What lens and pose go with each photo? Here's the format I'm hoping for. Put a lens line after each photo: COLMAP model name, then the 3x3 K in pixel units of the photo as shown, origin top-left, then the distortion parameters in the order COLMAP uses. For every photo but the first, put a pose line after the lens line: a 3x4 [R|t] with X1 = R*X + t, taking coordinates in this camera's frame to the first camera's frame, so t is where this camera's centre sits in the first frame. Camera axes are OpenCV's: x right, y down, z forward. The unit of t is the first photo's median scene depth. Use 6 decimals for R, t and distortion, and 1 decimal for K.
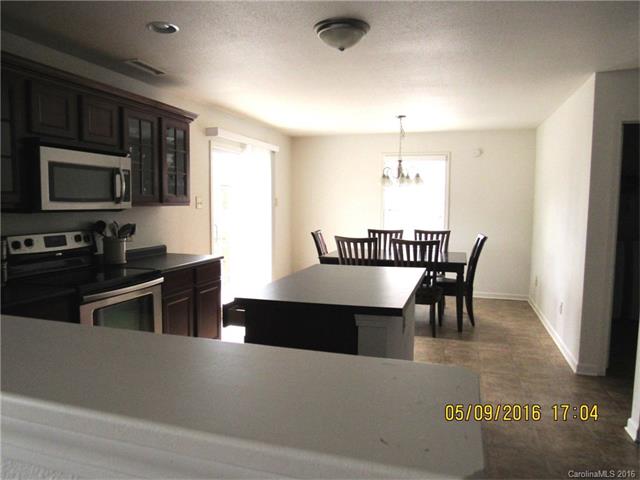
lens RADIAL K [[463.1, 0, 320.1], [0, 463.1, 239.0], [0, 0, 1]] dist [-0.007244, -0.001968]
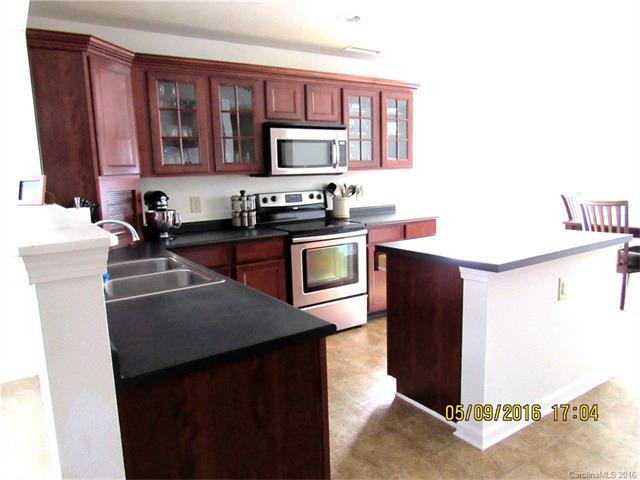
lens RADIAL K [[463.1, 0, 319.3], [0, 463.1, 241.1], [0, 0, 1]] dist [-0.007244, -0.001968]
pose [[0.781514, 0.065280, -0.620464, 0.311706], [-0.016946, 0.996365, 0.083485, 0.014475], [0.623658, -0.054730, 0.779779, -0.008482]]
